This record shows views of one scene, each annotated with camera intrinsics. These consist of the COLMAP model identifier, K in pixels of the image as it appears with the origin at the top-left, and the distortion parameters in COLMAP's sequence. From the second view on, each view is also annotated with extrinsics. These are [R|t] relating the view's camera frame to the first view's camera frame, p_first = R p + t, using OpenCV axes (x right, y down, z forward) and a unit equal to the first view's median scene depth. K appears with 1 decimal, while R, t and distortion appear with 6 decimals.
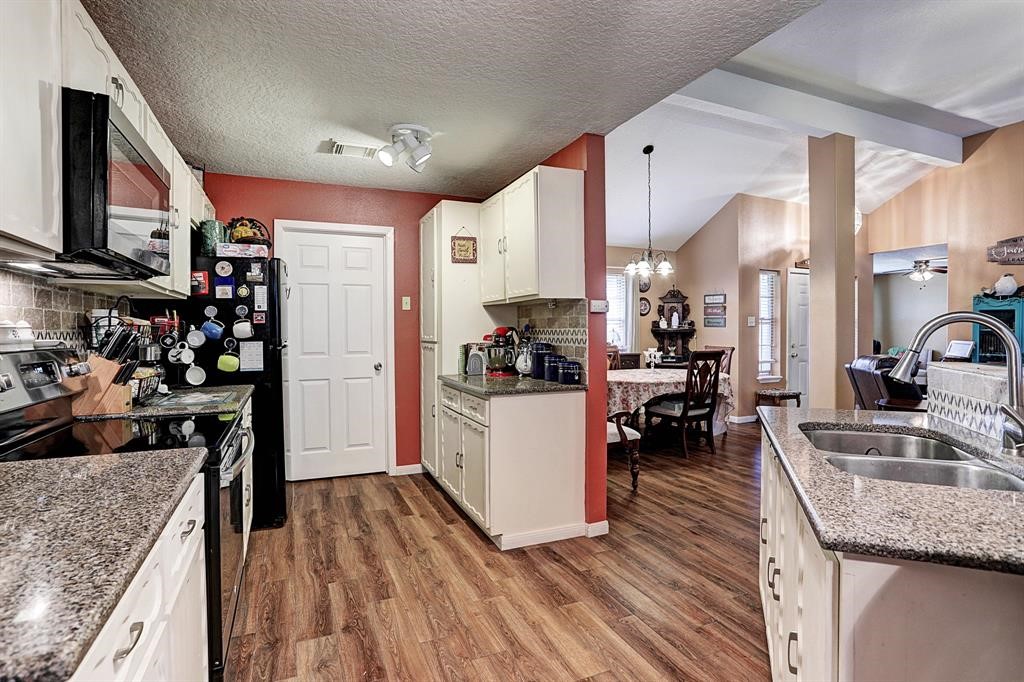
lens RADIAL K [[510.6, 0, 513.6], [0, 510.6, 338.0], [0, 0, 1]] dist [-0.031274, 0.006839]
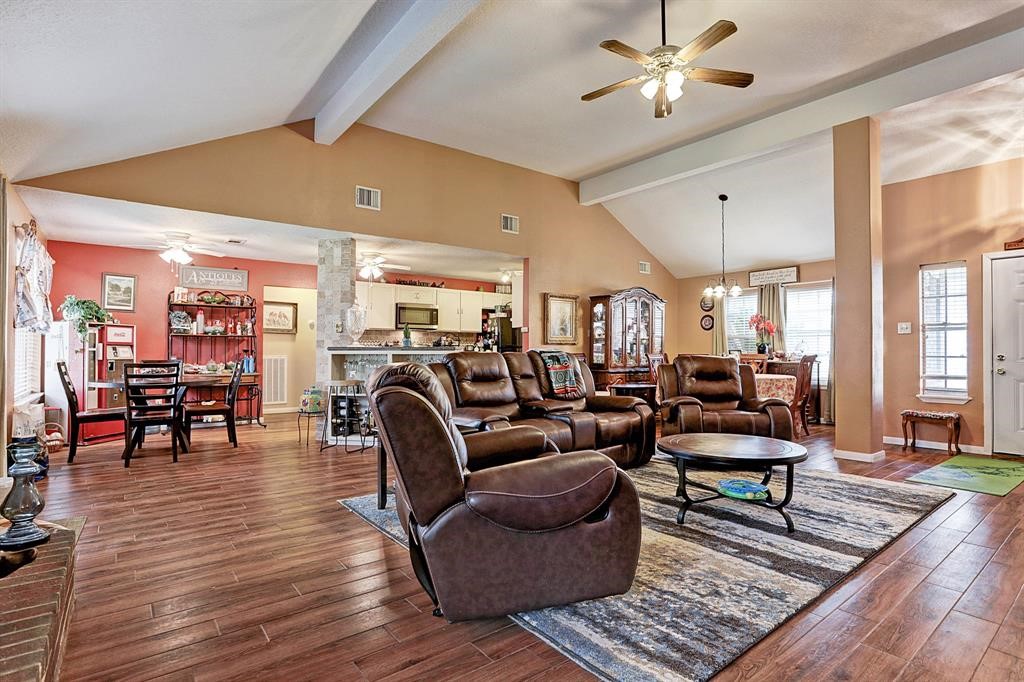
lens RADIAL K [[510.6, 0, 512.6], [0, 510.6, 342.7], [0, 0, 1]] dist [-0.031274, 0.006839]
pose [[0.235776, -0.011209, -0.971743, 2.220533], [-0.021203, 0.999636, -0.016675, 0.036387], [0.971576, 0.024536, 0.235452, 0.324623]]
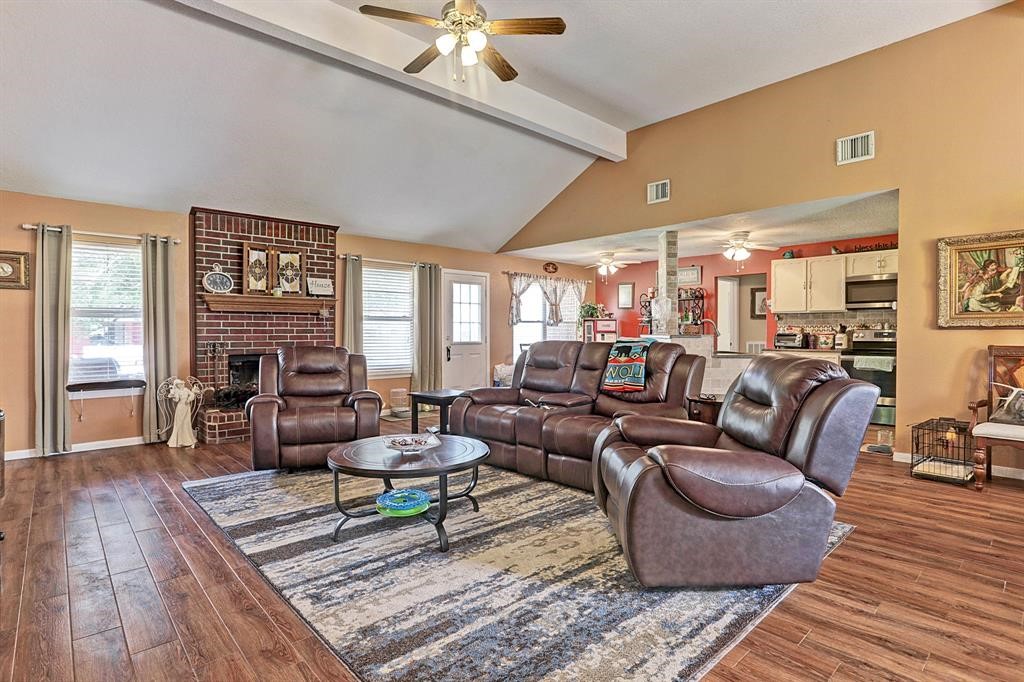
lens RADIAL K [[510.6, 0, 513.1], [0, 510.6, 335.6], [0, 0, 1]] dist [-0.031274, 0.006839]
pose [[-0.947327, 0.006108, -0.320211, 1.507955], [-0.003310, 0.999578, 0.028858, -0.014710], [0.320252, 0.028397, -0.946907, 1.788992]]
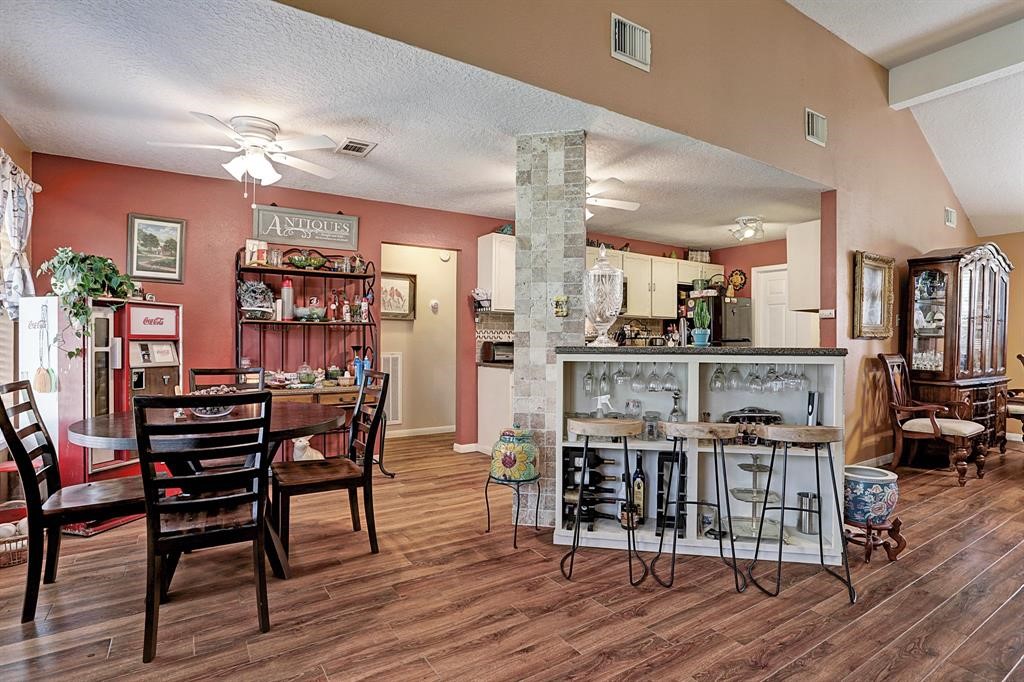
lens RADIAL K [[510.6, 0, 510.9], [0, 510.6, 341.0], [0, 0, 1]] dist [-0.031274, 0.006839]
pose [[0.147941, 0.010391, -0.988942, 1.241740], [-0.025219, 0.999659, 0.006731, 0.022344], [0.988675, 0.023945, 0.148152, -0.064535]]
